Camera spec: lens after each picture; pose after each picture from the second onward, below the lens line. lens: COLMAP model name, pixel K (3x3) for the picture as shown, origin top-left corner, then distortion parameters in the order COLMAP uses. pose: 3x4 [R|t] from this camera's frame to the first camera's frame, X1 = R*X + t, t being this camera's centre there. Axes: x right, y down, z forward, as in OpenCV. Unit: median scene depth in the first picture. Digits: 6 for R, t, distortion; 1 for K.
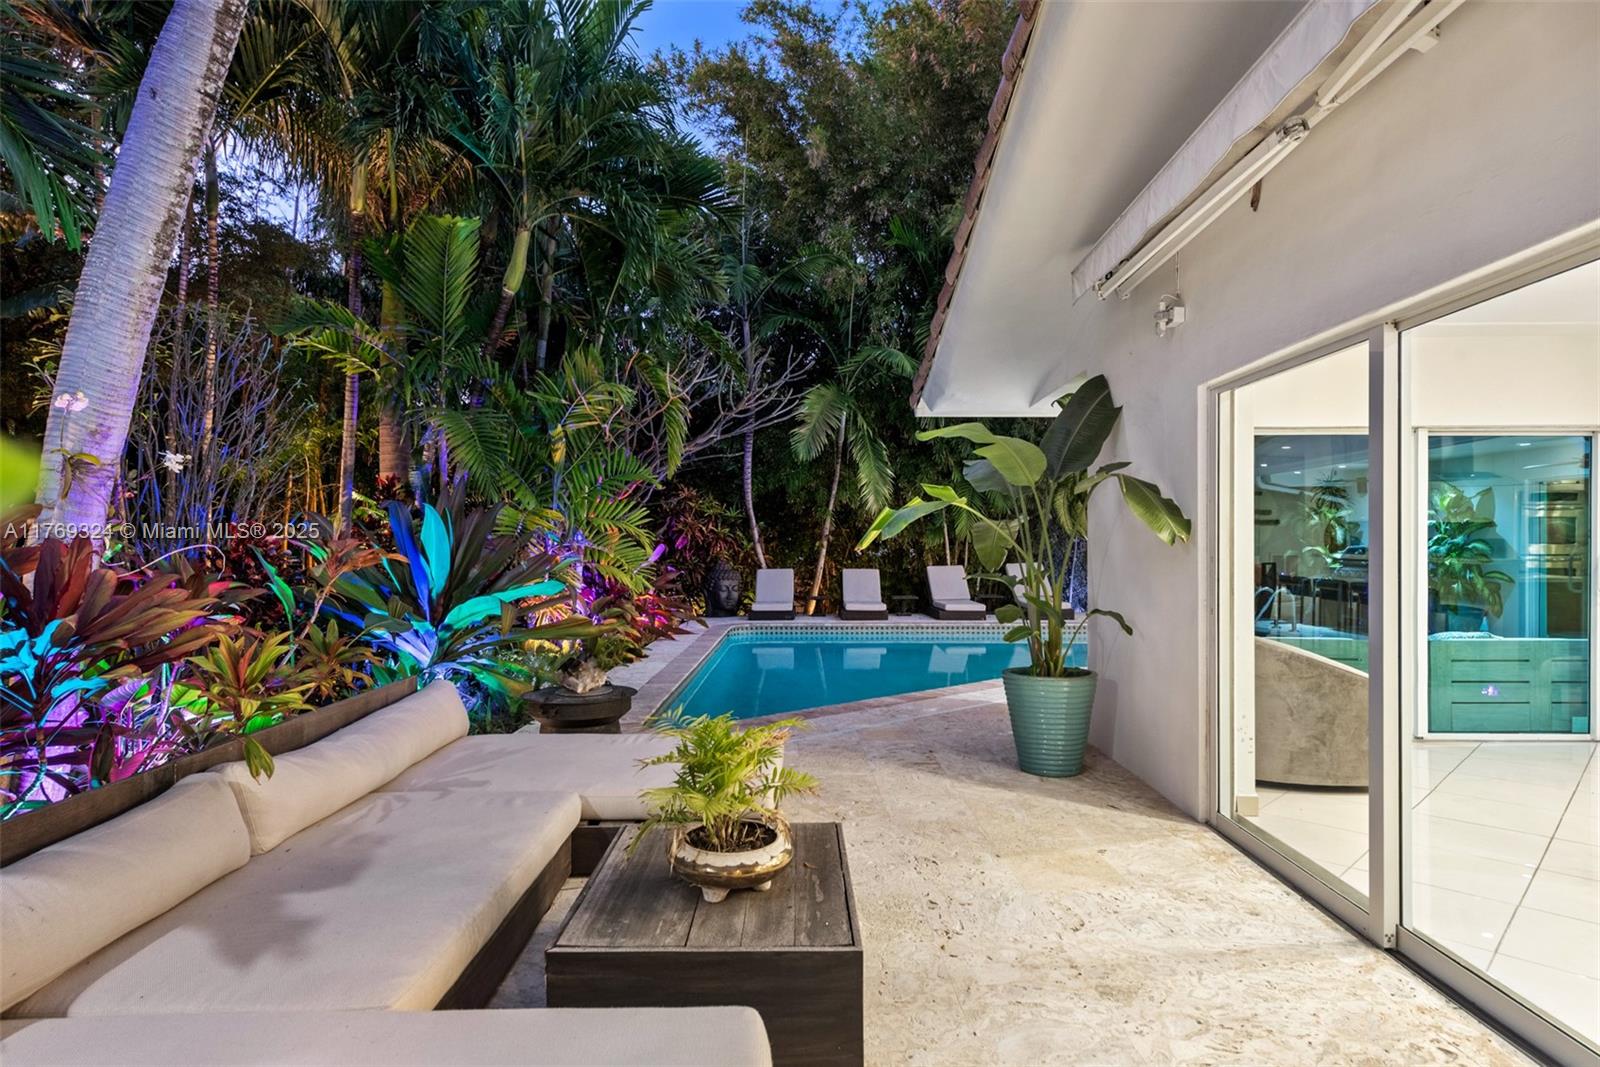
lens RADIAL K [[875.8, 0, 800.0], [0, 875.8, 533.5], [0, 0, 1]] dist [0.025520, -0.016393]
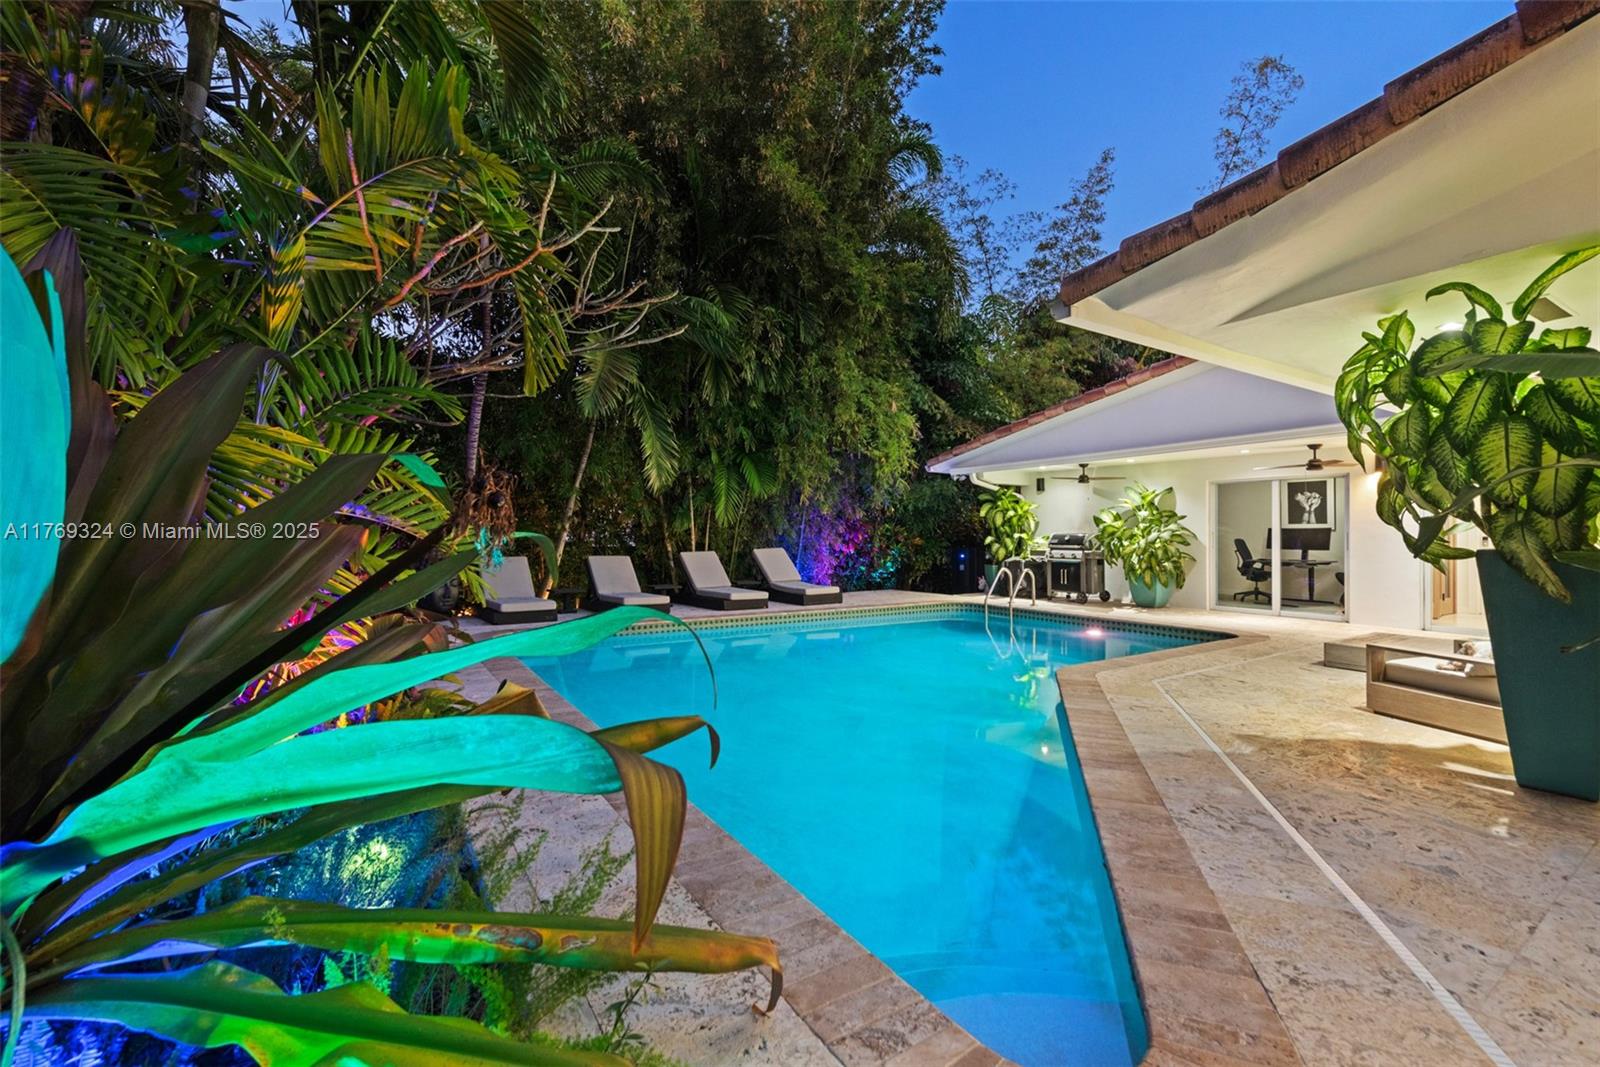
lens RADIAL K [[665.2, 0, 800.0], [0, 665.2, 533.5], [0, 0, 1]] dist [0.011498, -0.003884]
pose [[0.820035, 0.004510, 0.572296, -0.274880], [-0.002068, 0.999986, -0.004916, 0.037334], [-0.572310, 0.002848, 0.820032, 0.575814]]
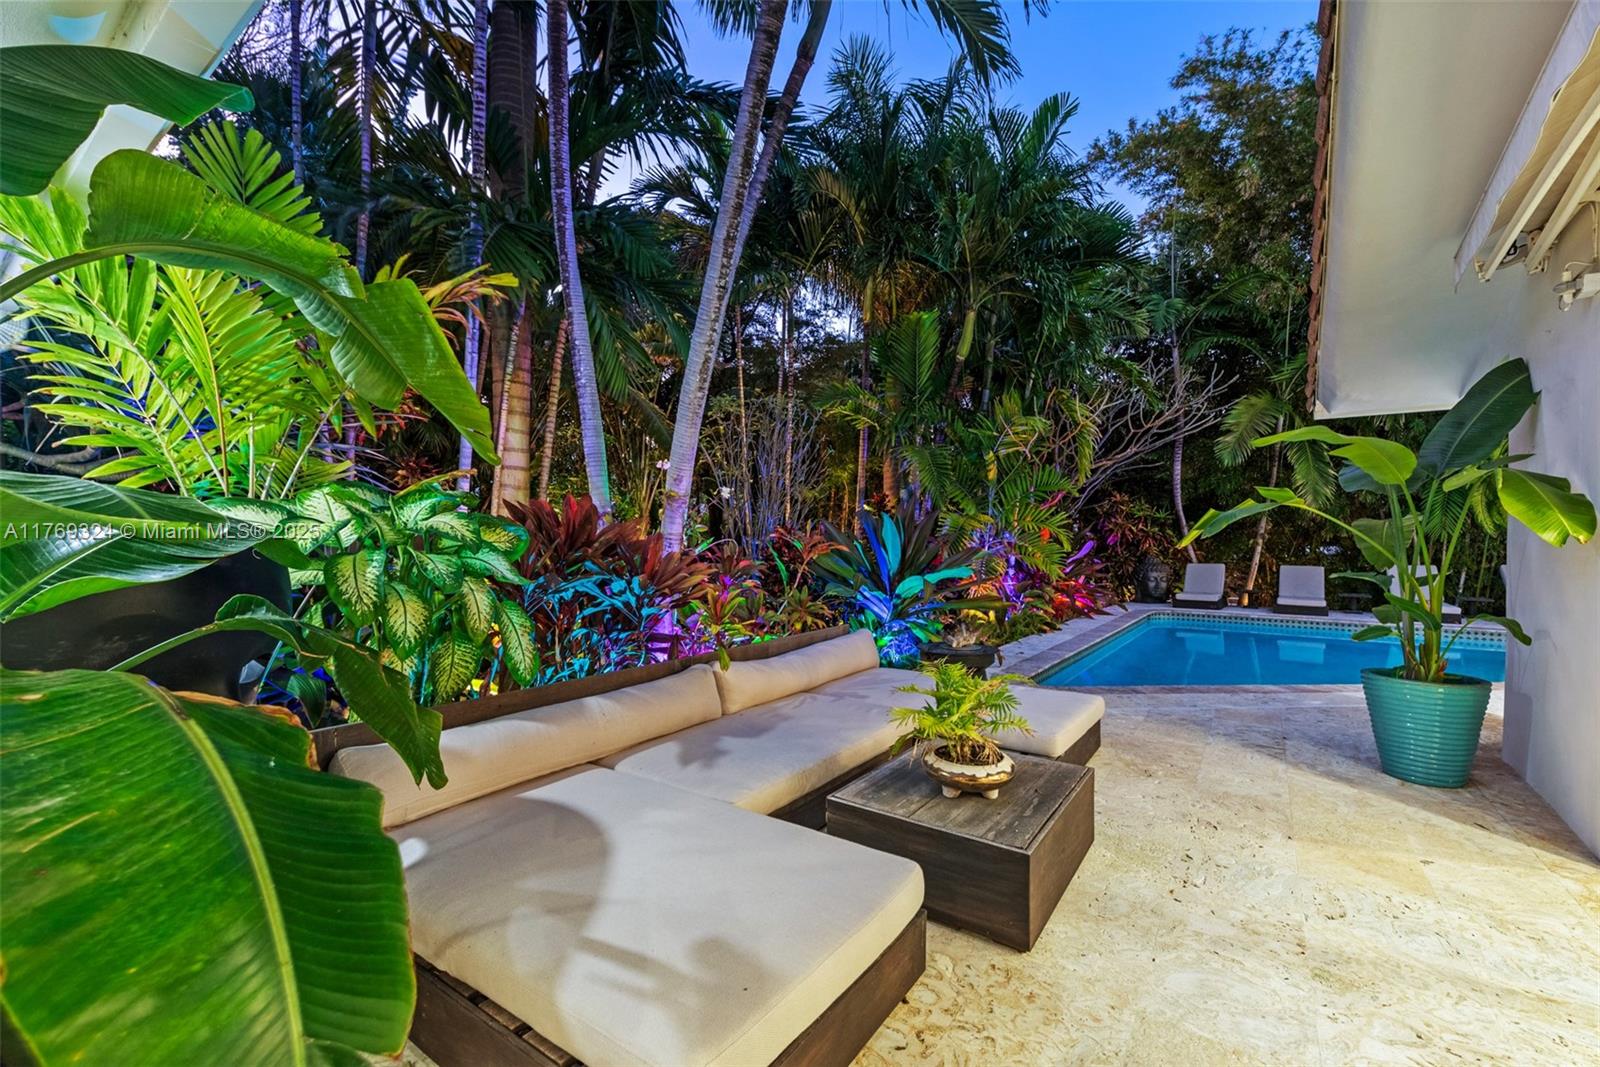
lens RADIAL K [[665.2, 0, 800.0], [0, 665.2, 533.5], [0, 0, 1]] dist [0.011498, -0.003884]
pose [[0.811171, 0.001229, -0.584808, 0.086284], [0.000227, 0.999997, 0.002416, -0.000717], [0.584809, -0.002093, 0.811168, 0.000715]]
